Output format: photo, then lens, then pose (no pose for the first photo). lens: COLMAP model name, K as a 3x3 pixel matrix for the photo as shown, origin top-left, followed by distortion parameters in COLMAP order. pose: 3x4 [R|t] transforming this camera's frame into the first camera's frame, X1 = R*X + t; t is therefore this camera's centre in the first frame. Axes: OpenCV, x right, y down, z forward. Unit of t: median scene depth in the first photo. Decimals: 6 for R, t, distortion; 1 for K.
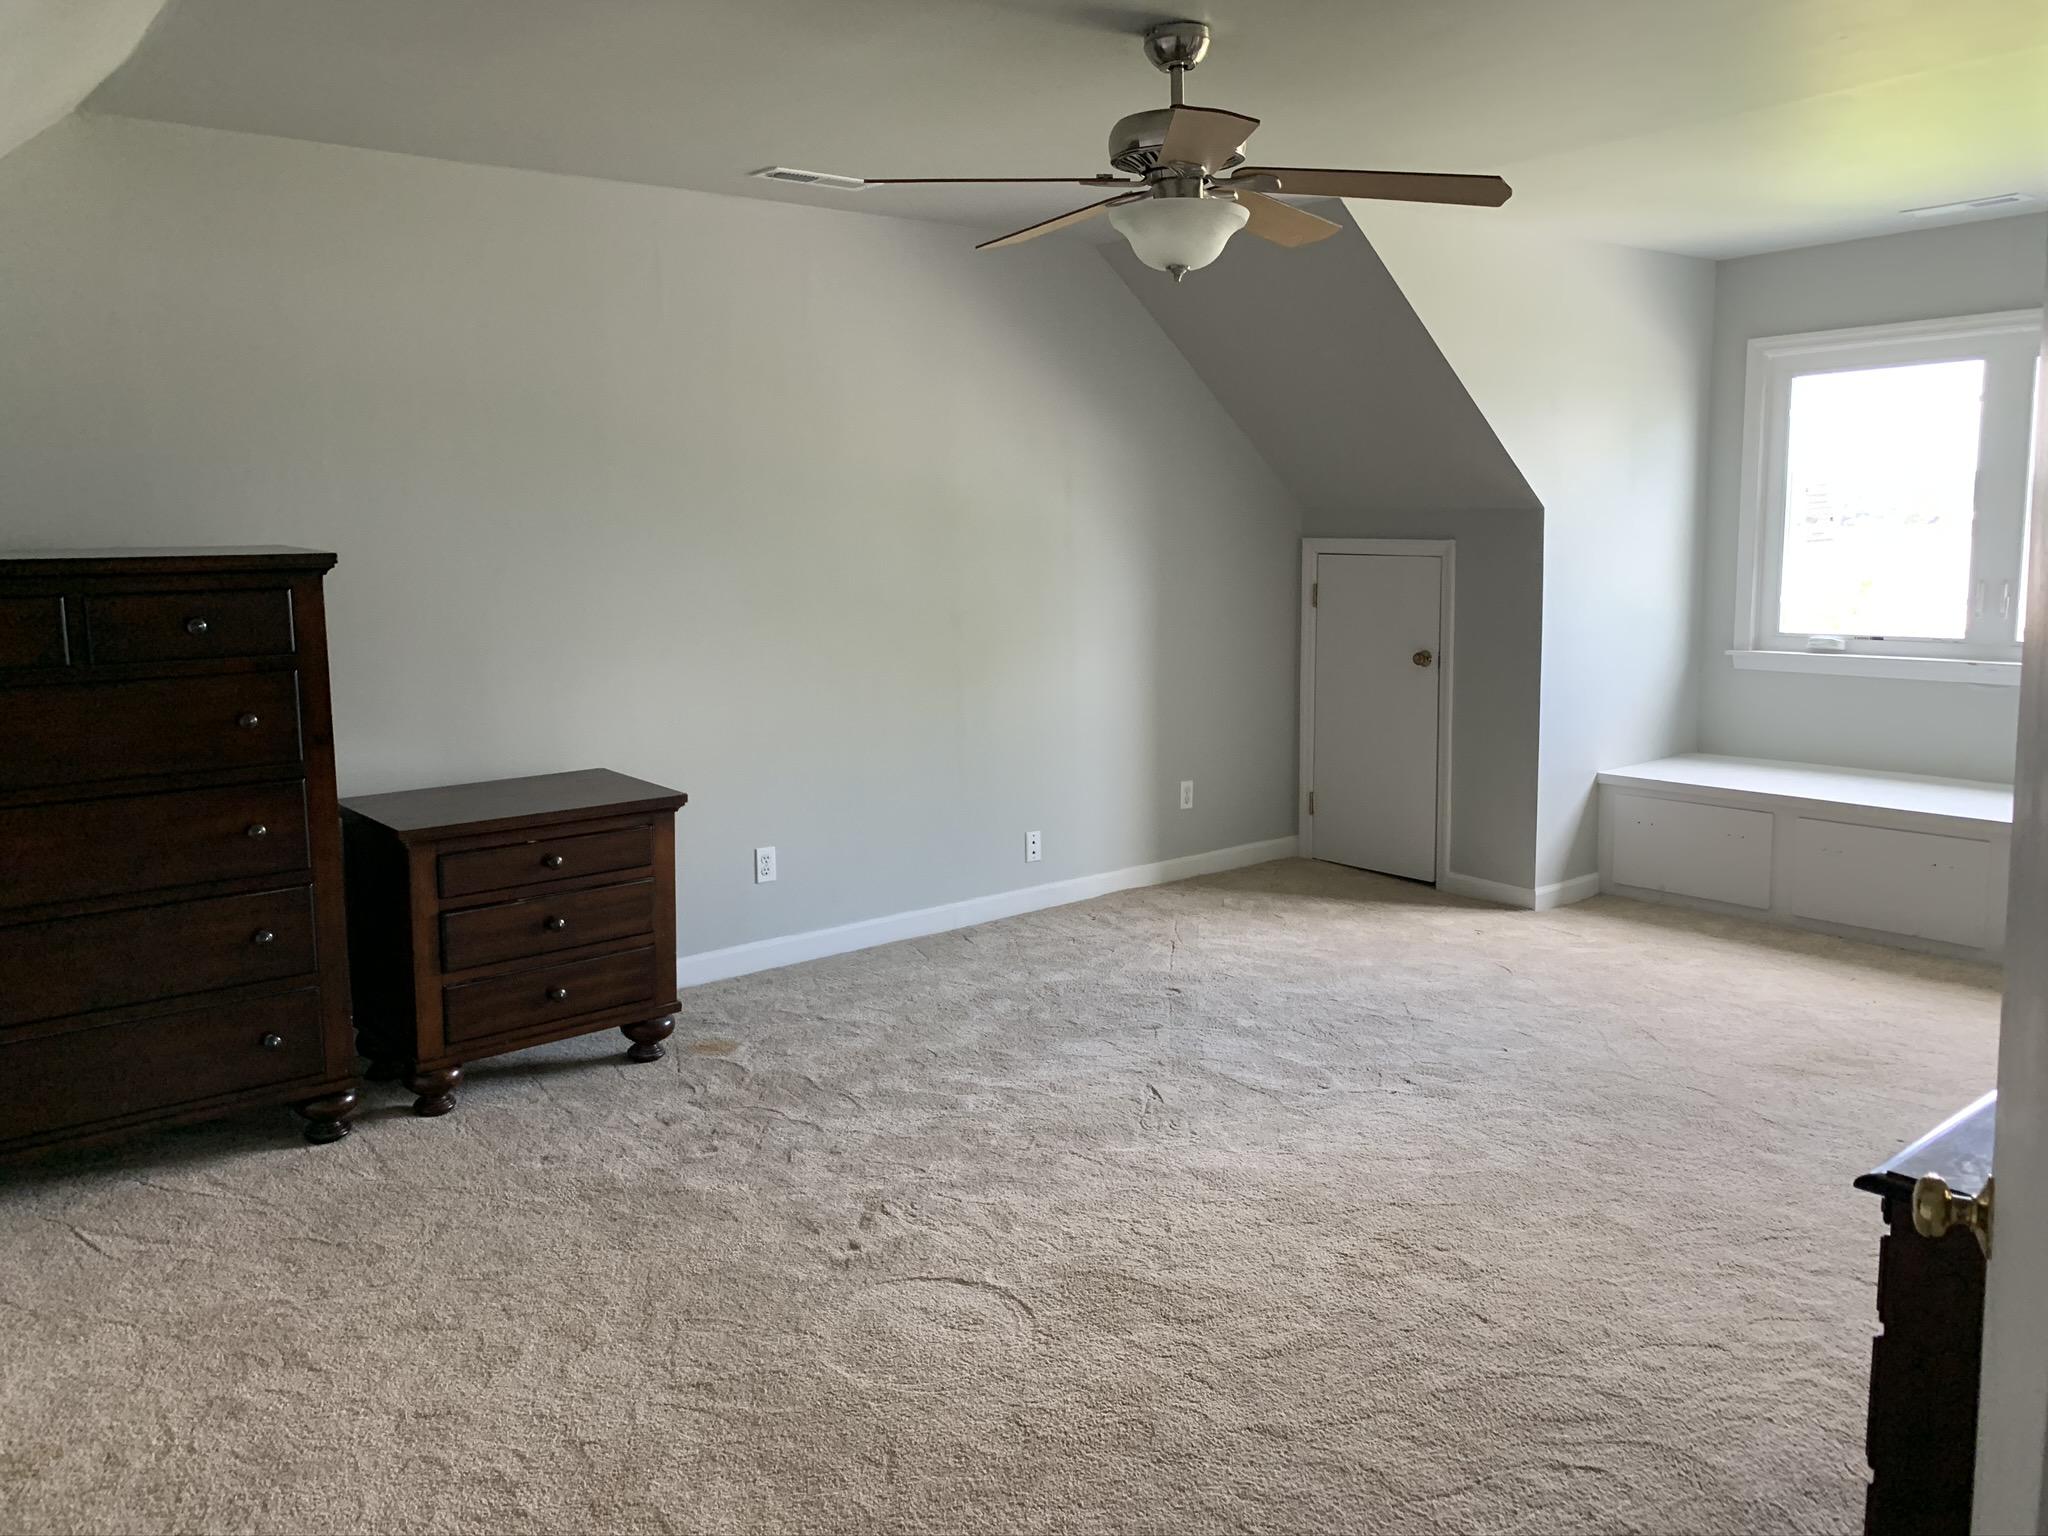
lens RADIAL K [[1559.8, 0, 1003.0], [0, 1559.8, 750.2], [0, 0, 1]] dist [0.045201, -0.044713]
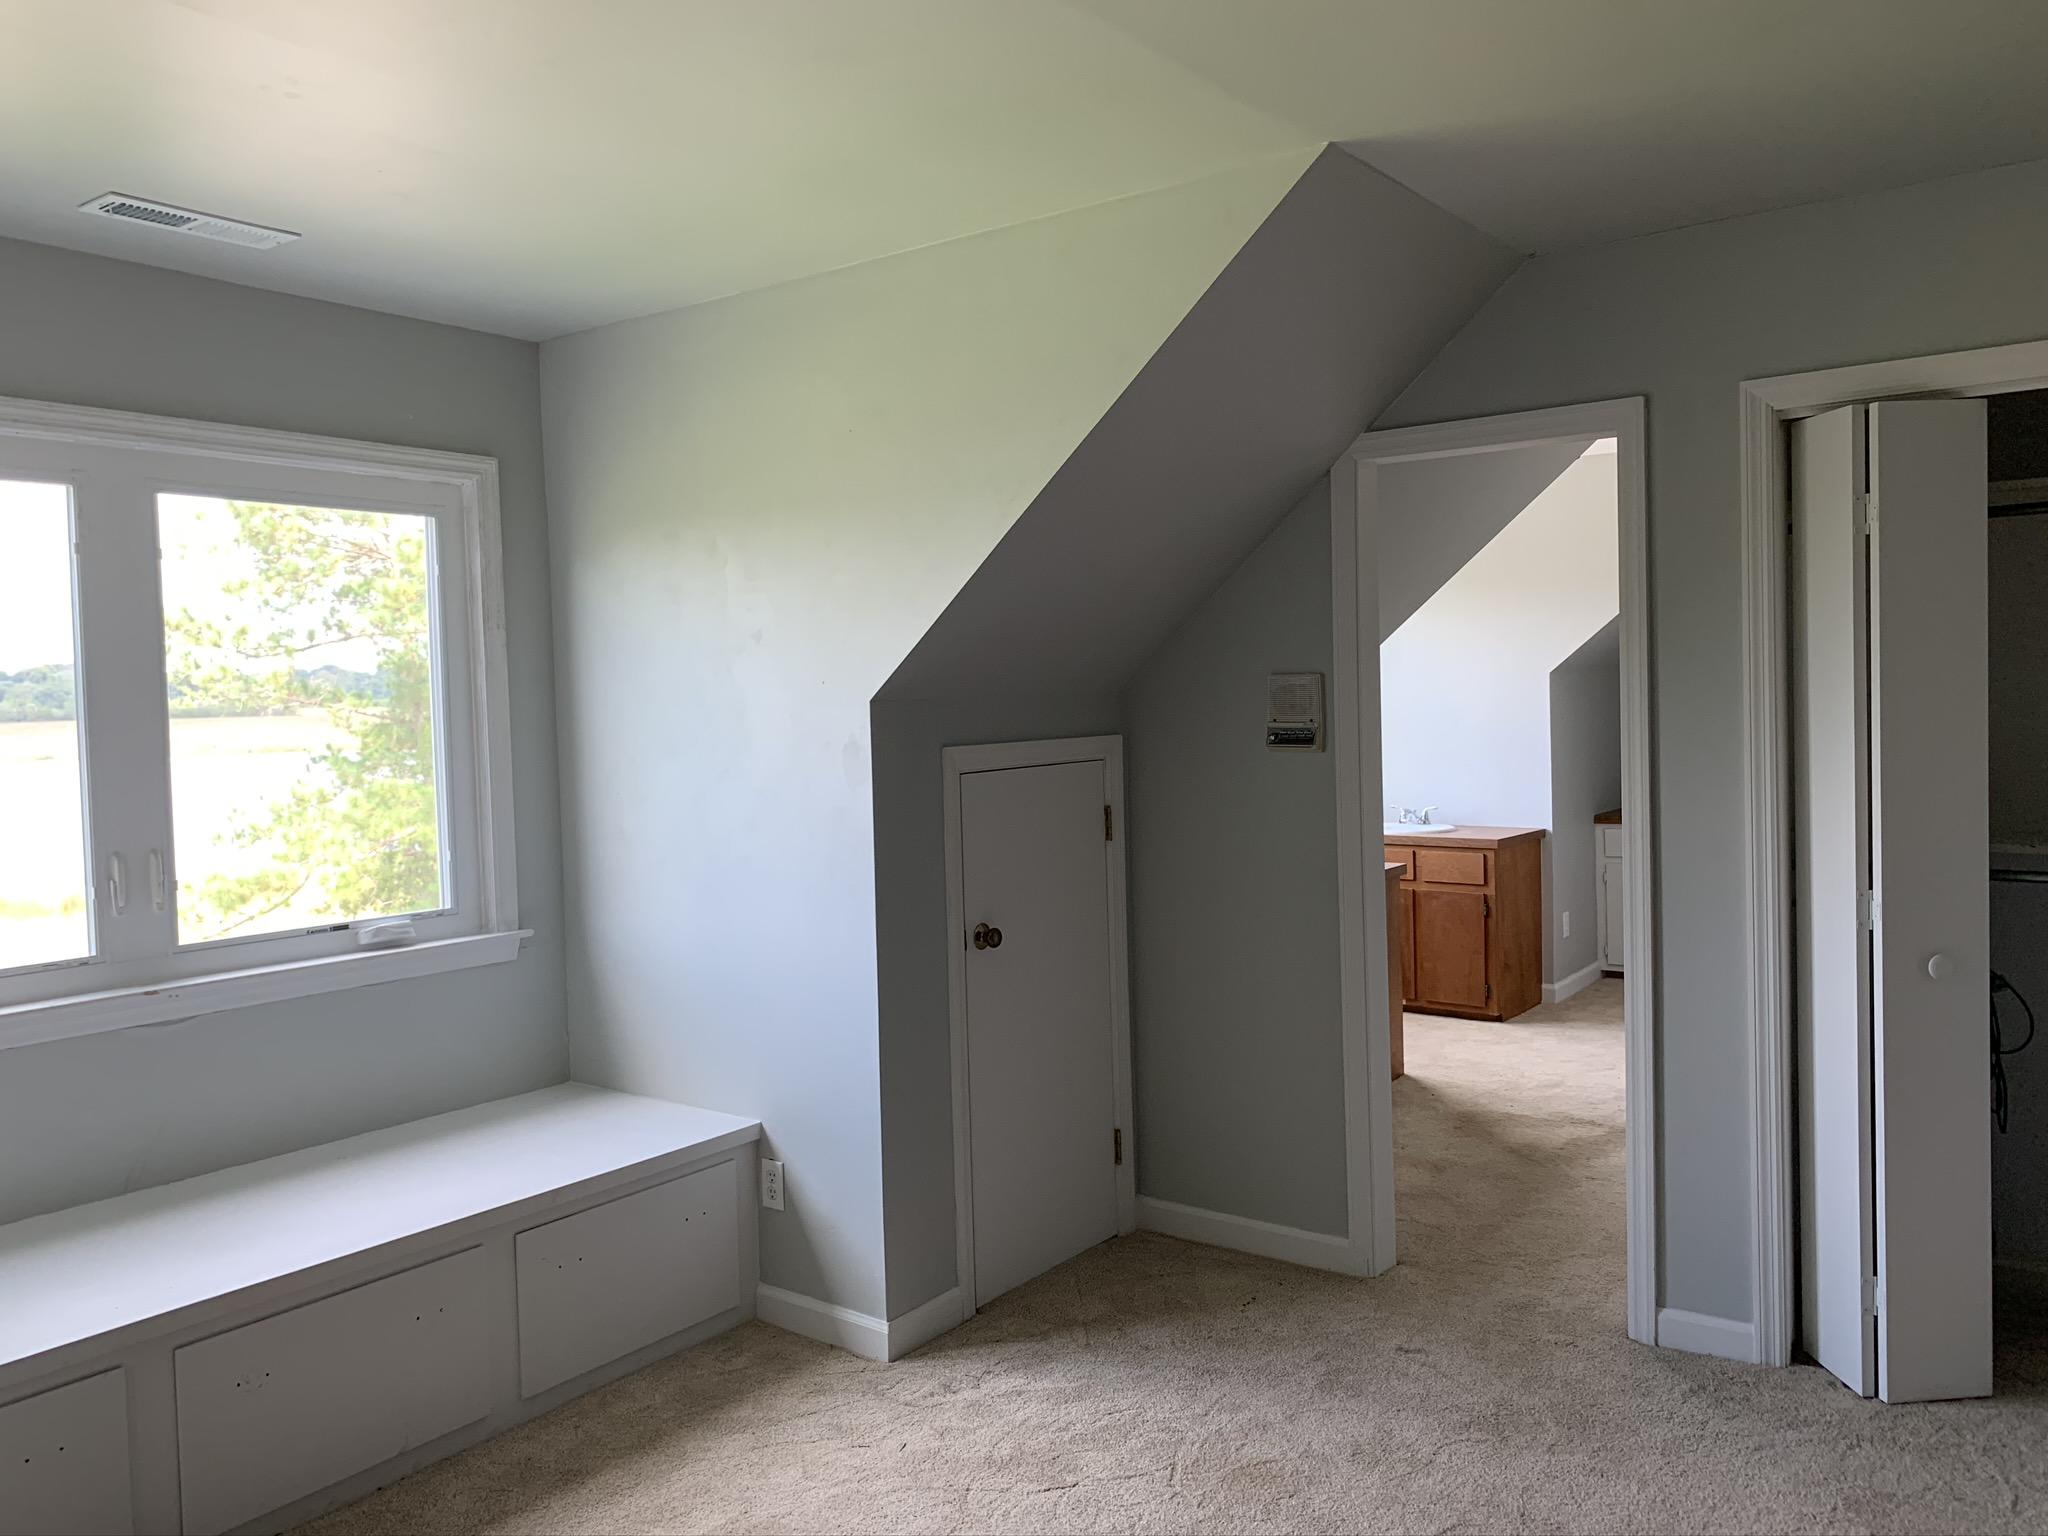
lens RADIAL K [[1556.0, 0, 1006.2], [0, 1556.0, 751.1], [0, 0, 1]] dist [0.059460, -0.075522]
pose [[-0.248680, -0.009281, 0.968541, -0.031480], [0.166214, 0.984712, 0.052113, -0.117208], [-0.954218, 0.173945, -0.243335, 0.796104]]
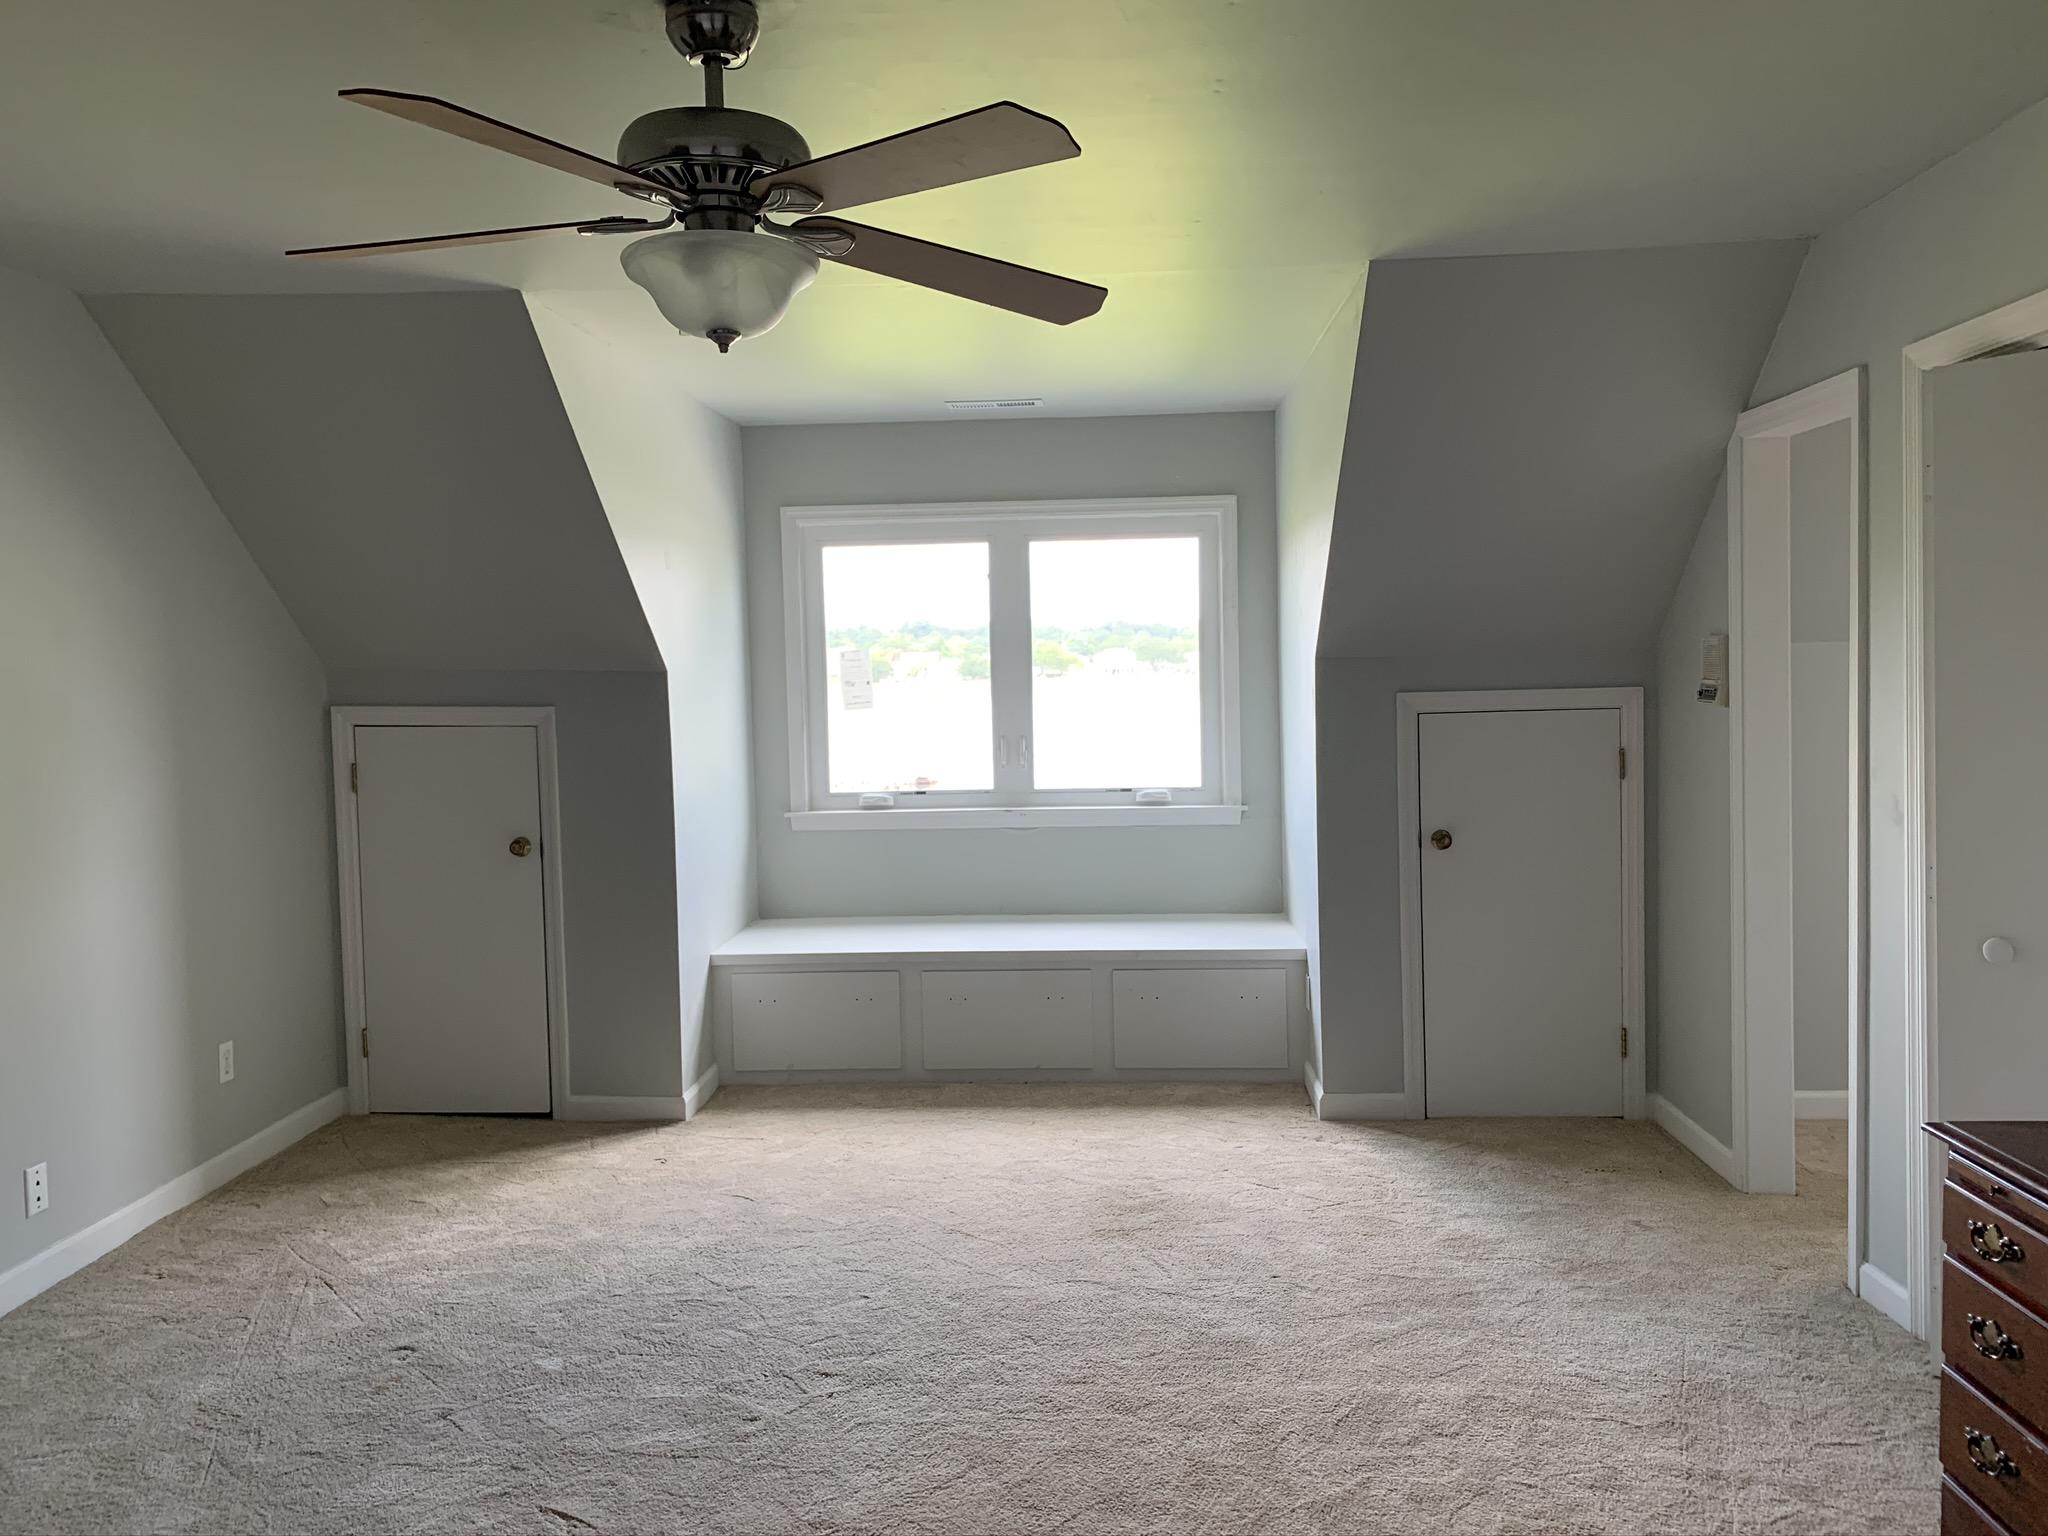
lens RADIAL K [[1564.2, 0, 1018.7], [0, 1564.2, 737.1], [0, 0, 1]] dist [0.023847, -0.004472]
pose [[0.670040, -0.029722, 0.741729, -0.185669], [0.113661, 0.991524, -0.062945, -0.035375], [-0.733571, 0.126482, 0.667739, 0.248540]]
